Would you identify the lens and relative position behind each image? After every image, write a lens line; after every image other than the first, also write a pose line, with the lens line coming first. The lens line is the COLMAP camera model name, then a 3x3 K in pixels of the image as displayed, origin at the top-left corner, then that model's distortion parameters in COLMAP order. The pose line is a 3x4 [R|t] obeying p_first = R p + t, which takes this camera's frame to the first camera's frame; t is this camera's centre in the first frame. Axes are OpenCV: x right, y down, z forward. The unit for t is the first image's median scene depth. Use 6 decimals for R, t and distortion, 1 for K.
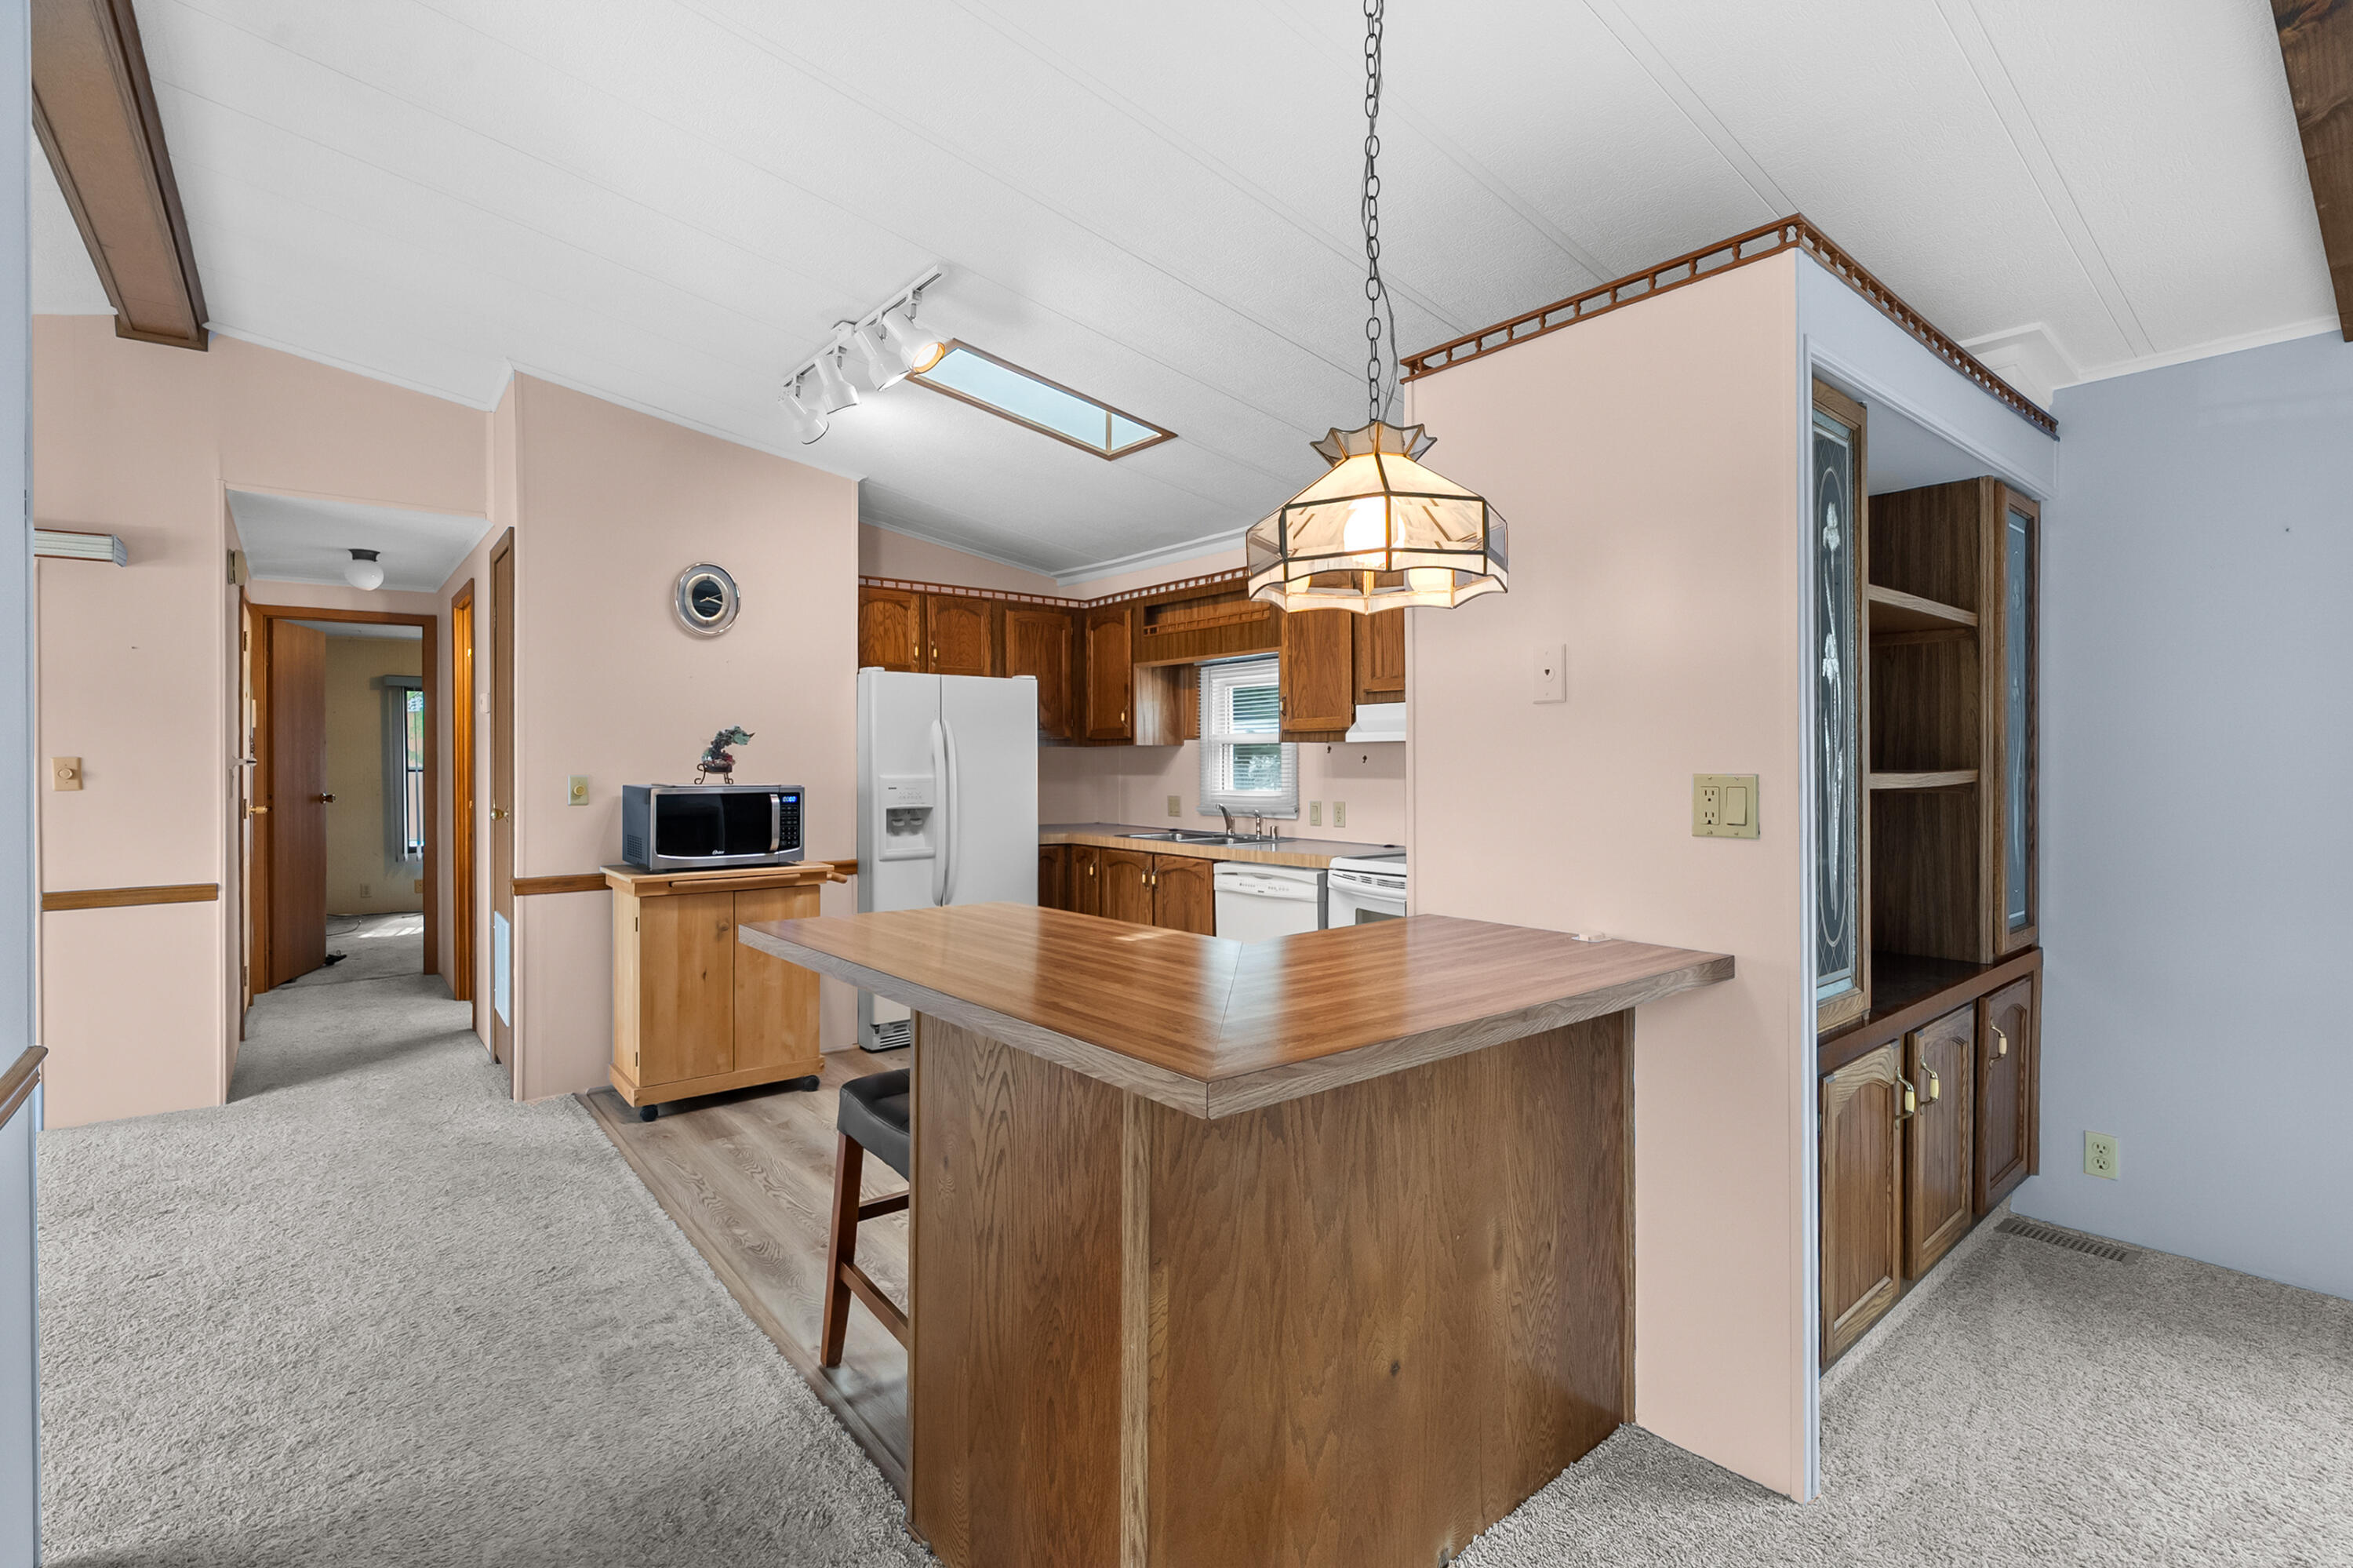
lens RADIAL K [[1073.0, 0, 1179.9], [0, 1073.0, 762.2], [0, 0, 1]] dist [-0.002342, -0.000142]
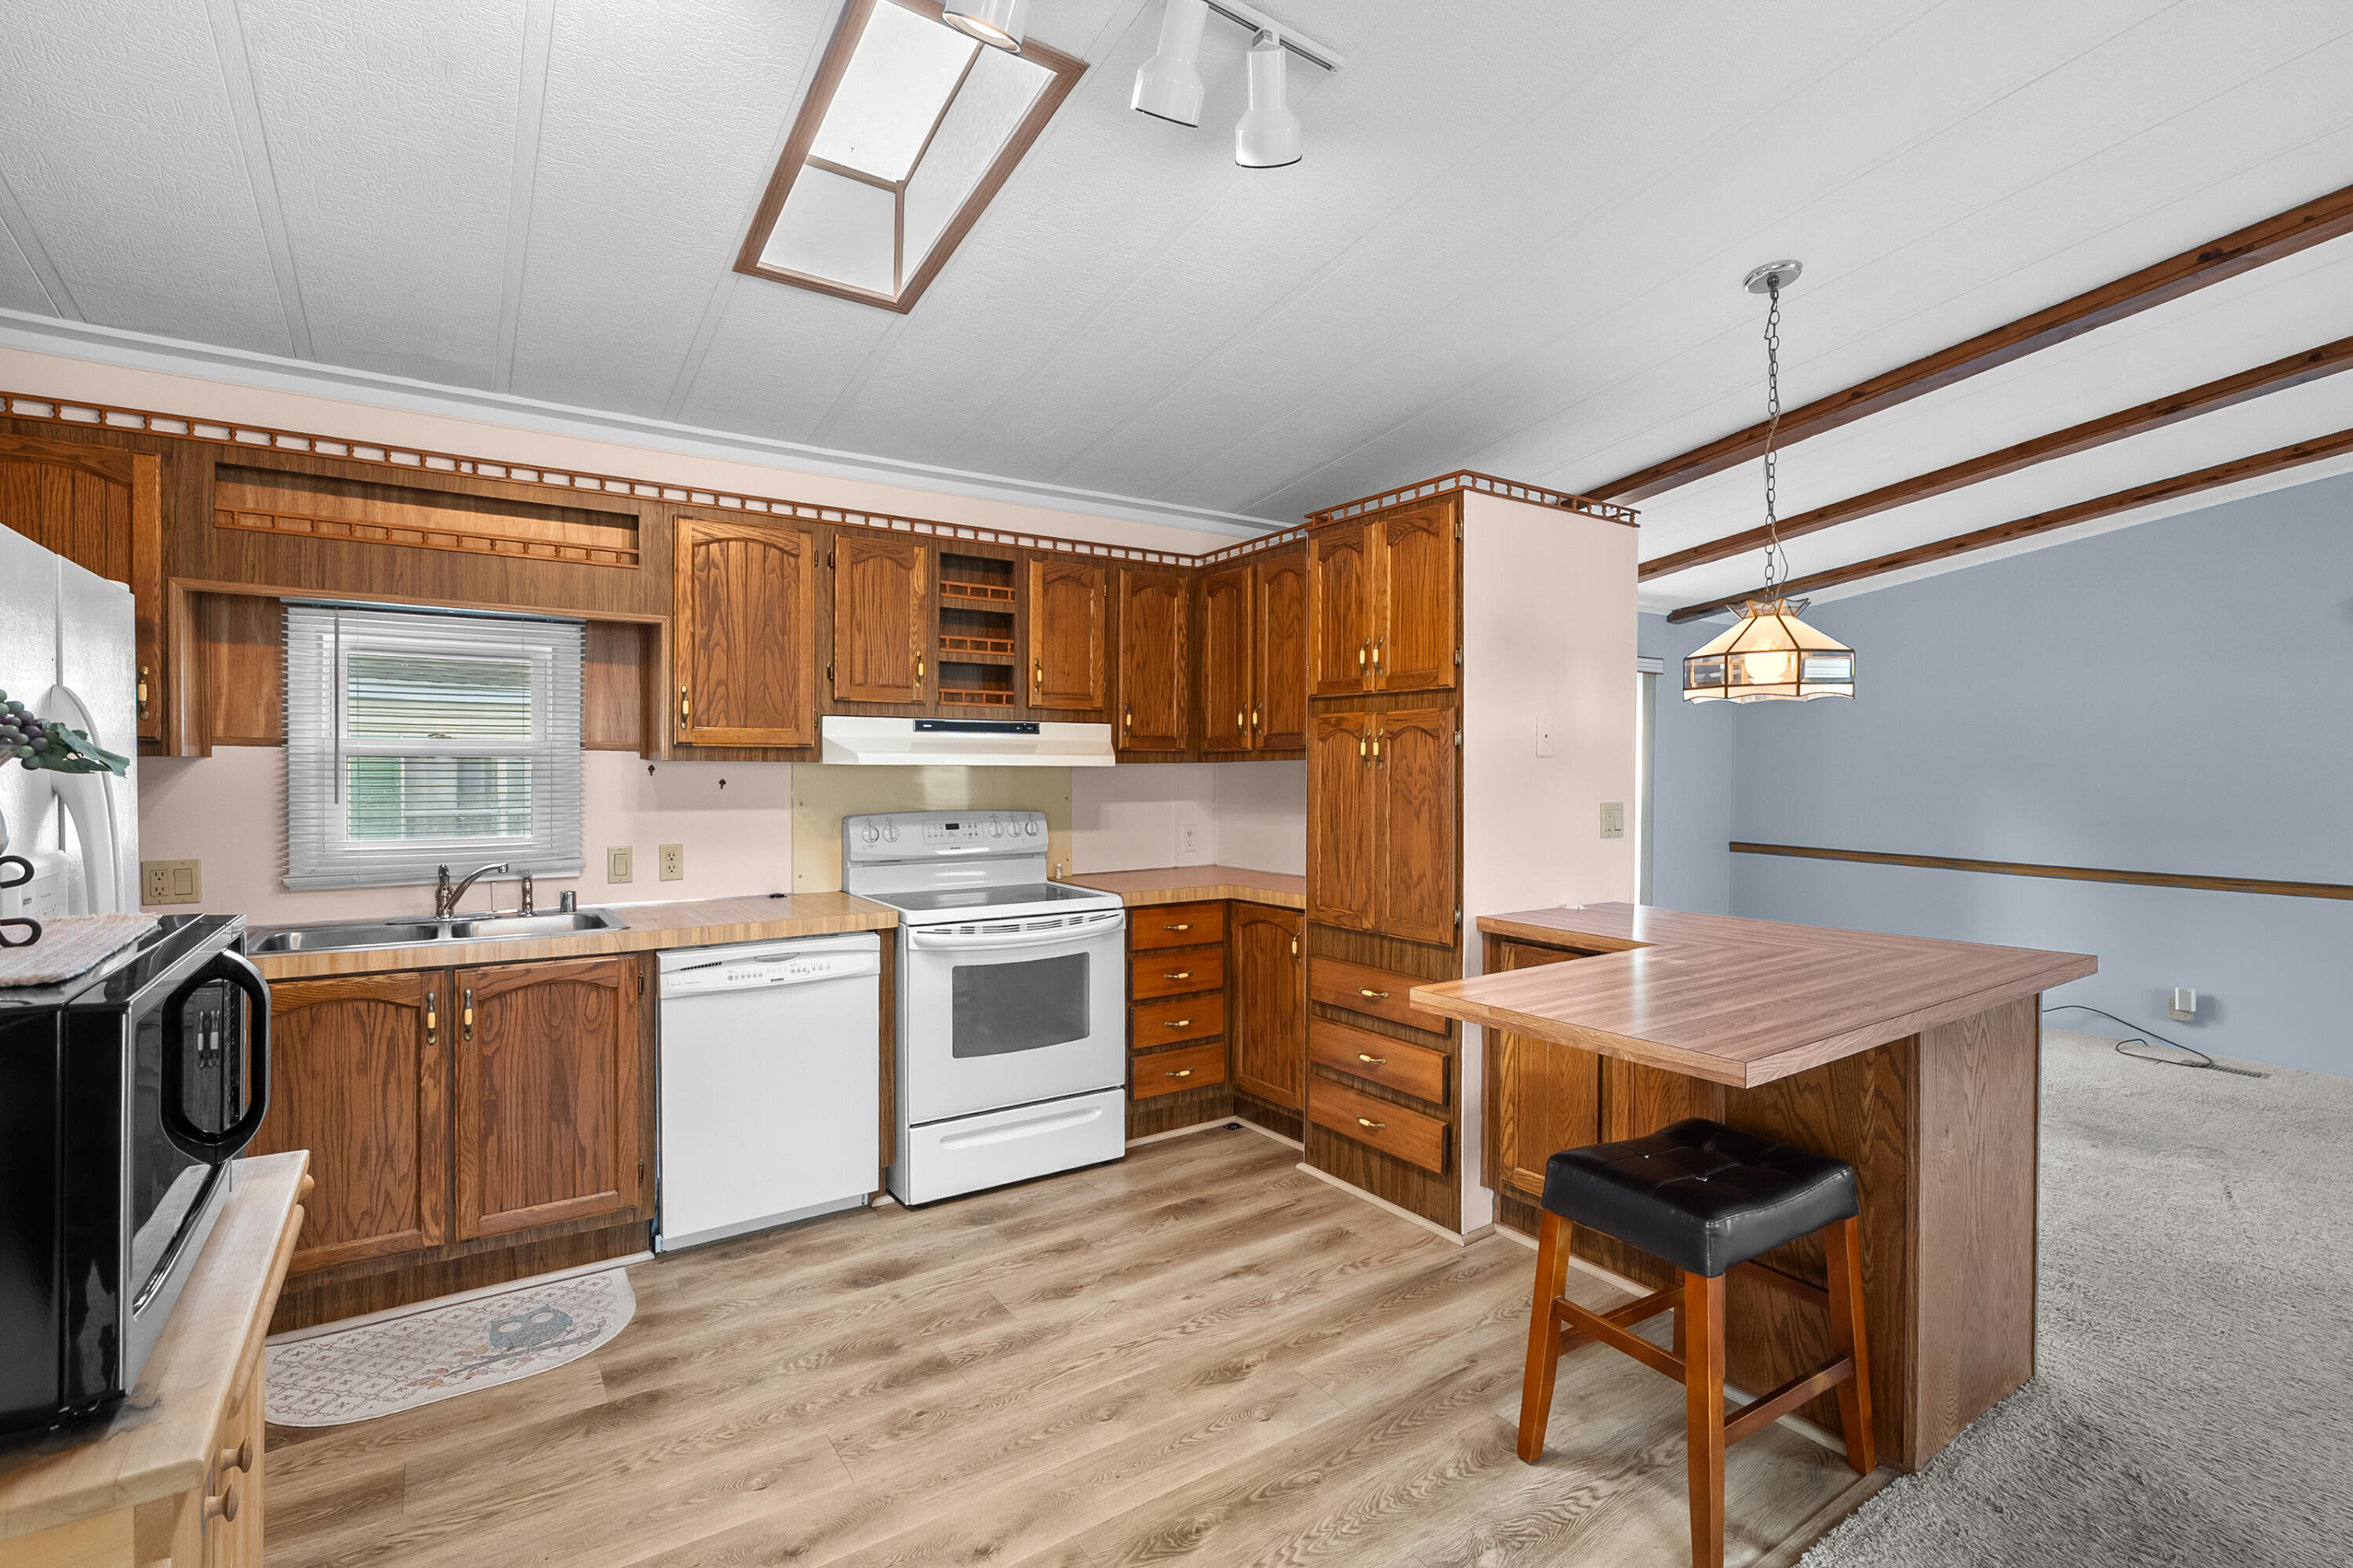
lens RADIAL K [[1075.3, 0, 1175.1], [0, 1075.3, 777.3], [0, 0, 1]] dist [-0.003154, -0.000069]
pose [[0.087129, -0.008965, 0.996157, -0.540664], [-0.006835, 0.999931, 0.009597, -0.016627], [-0.996174, -0.007645, 0.087062, 0.627866]]
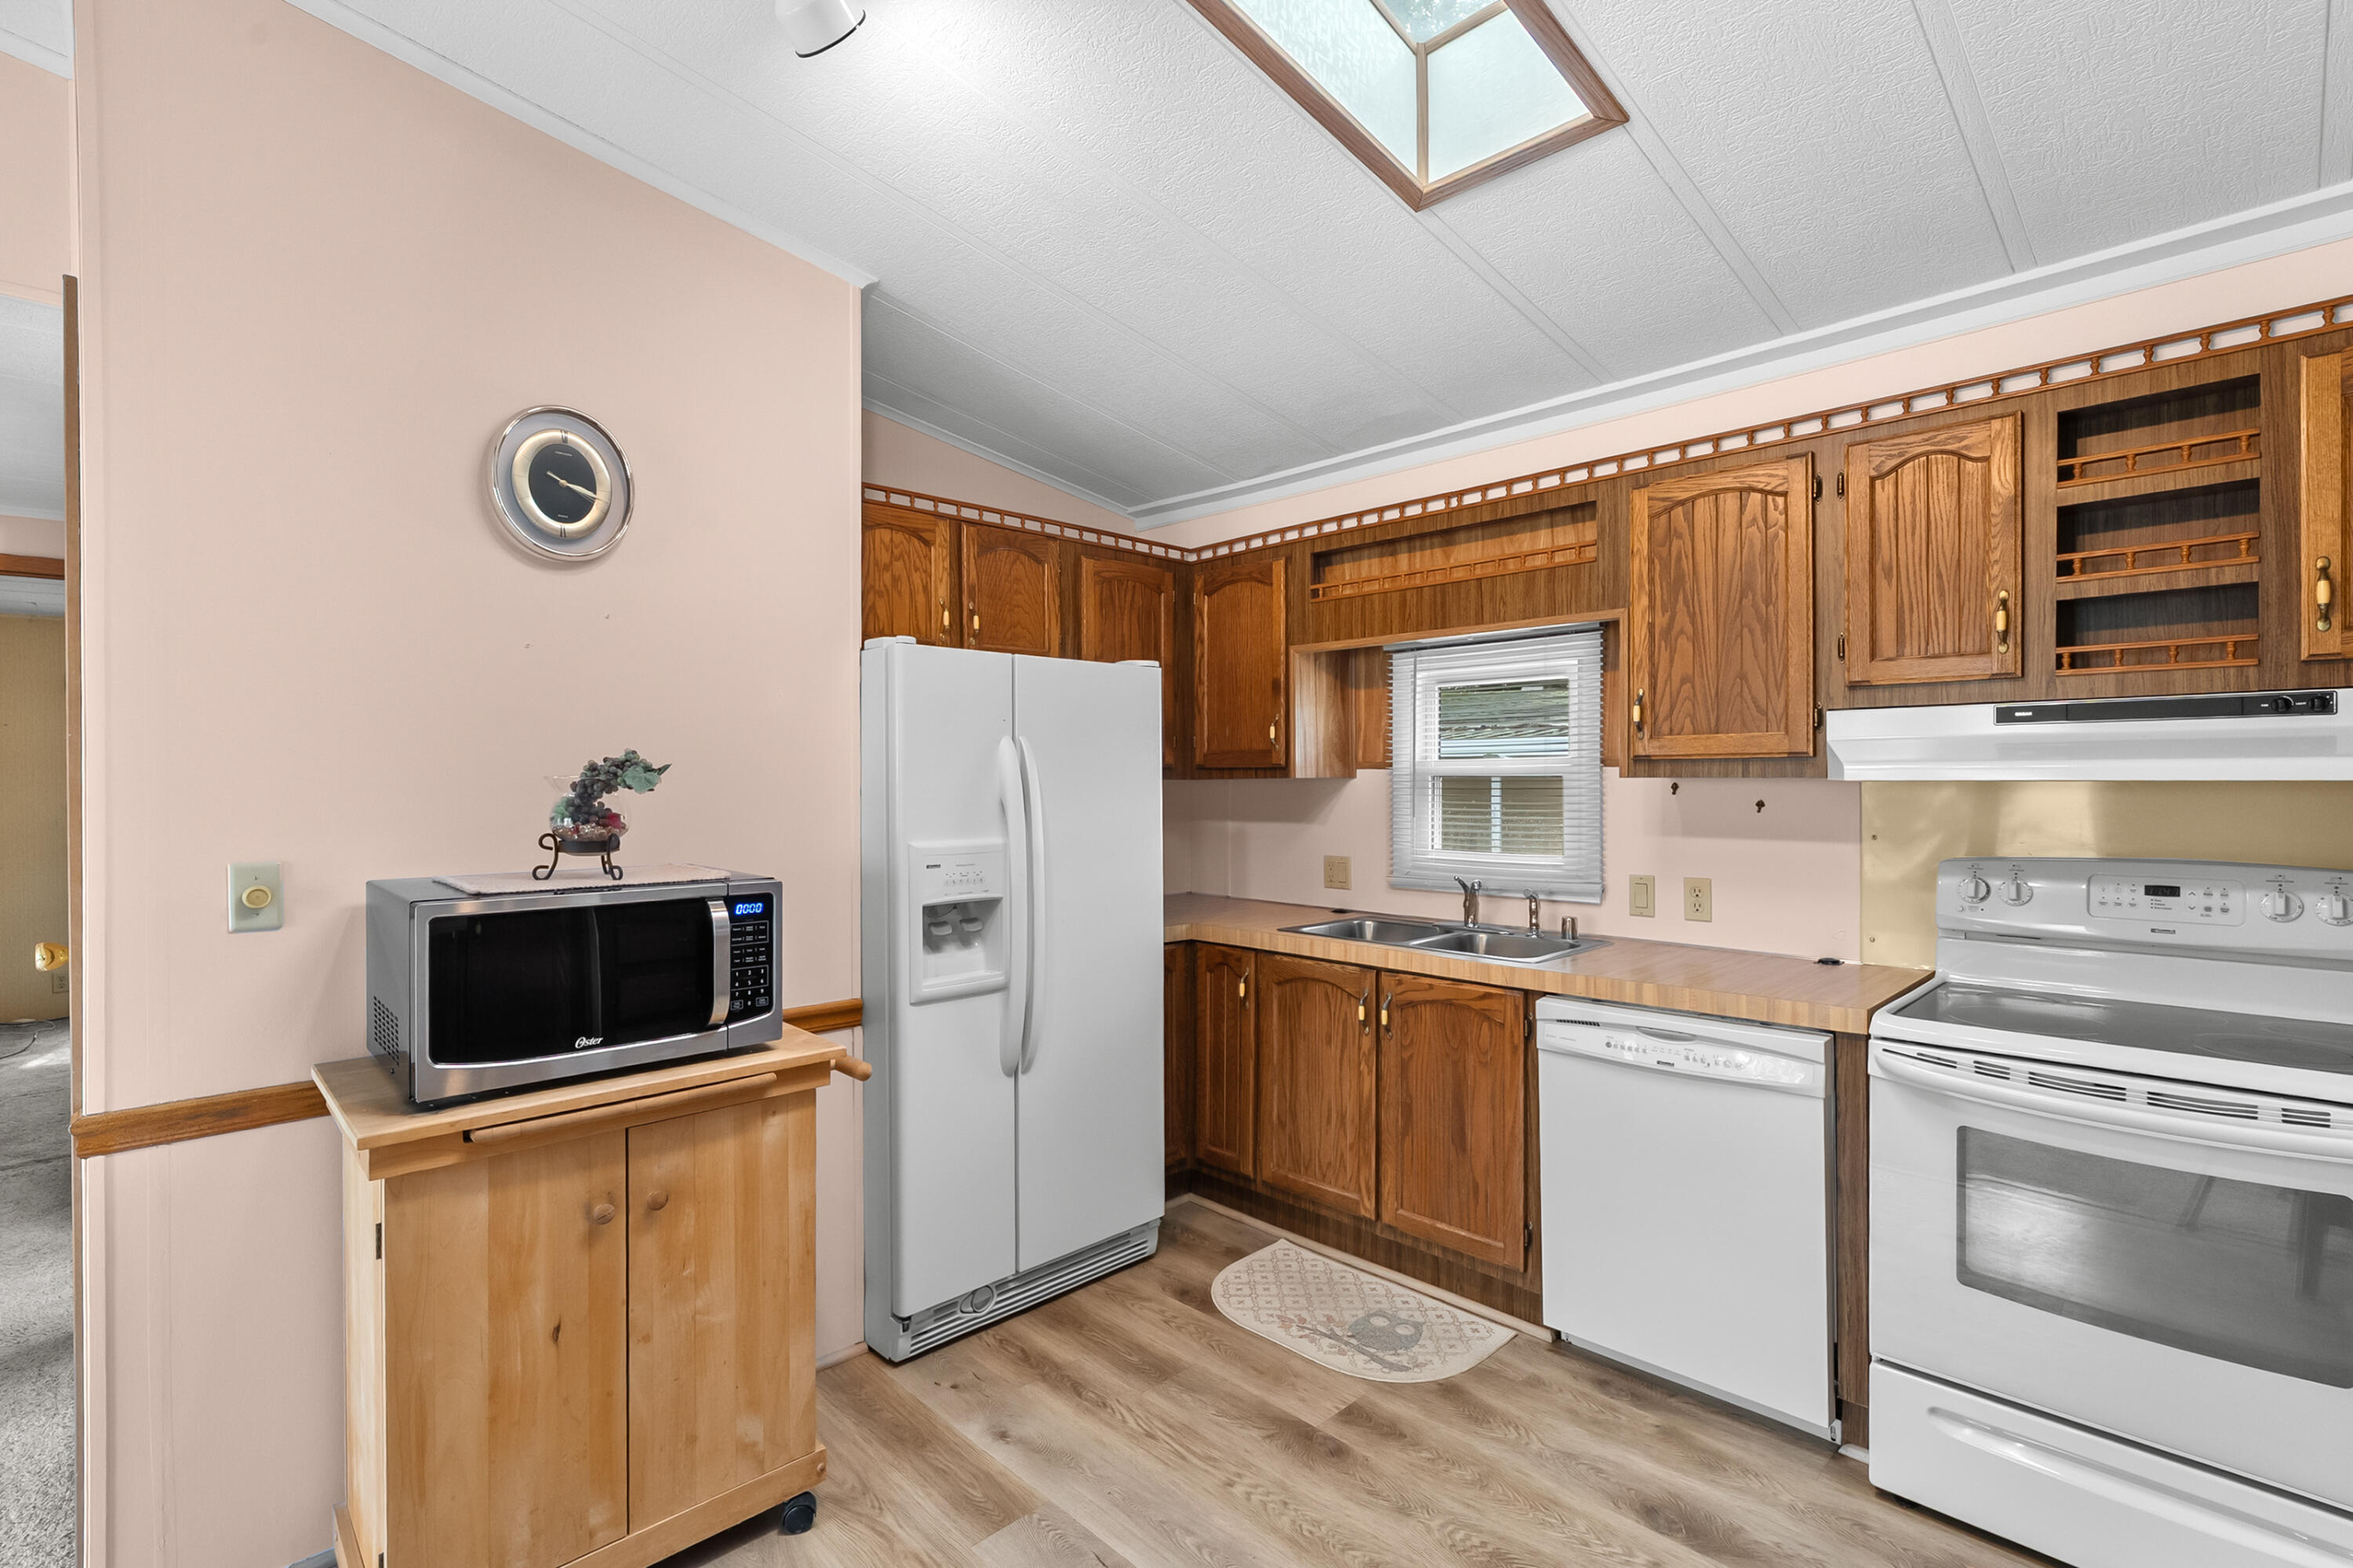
lens RADIAL K [[1082.0, 0, 1176.5], [0, 1082.0, 784.0], [0, 0, 1]] dist [-0.002722, 0.000452]
pose [[0.995994, -0.002406, 0.089382, -0.193006], [0.001985, 0.999986, 0.004803, -0.018167], [-0.089393, -0.004606, 0.995986, 0.451366]]
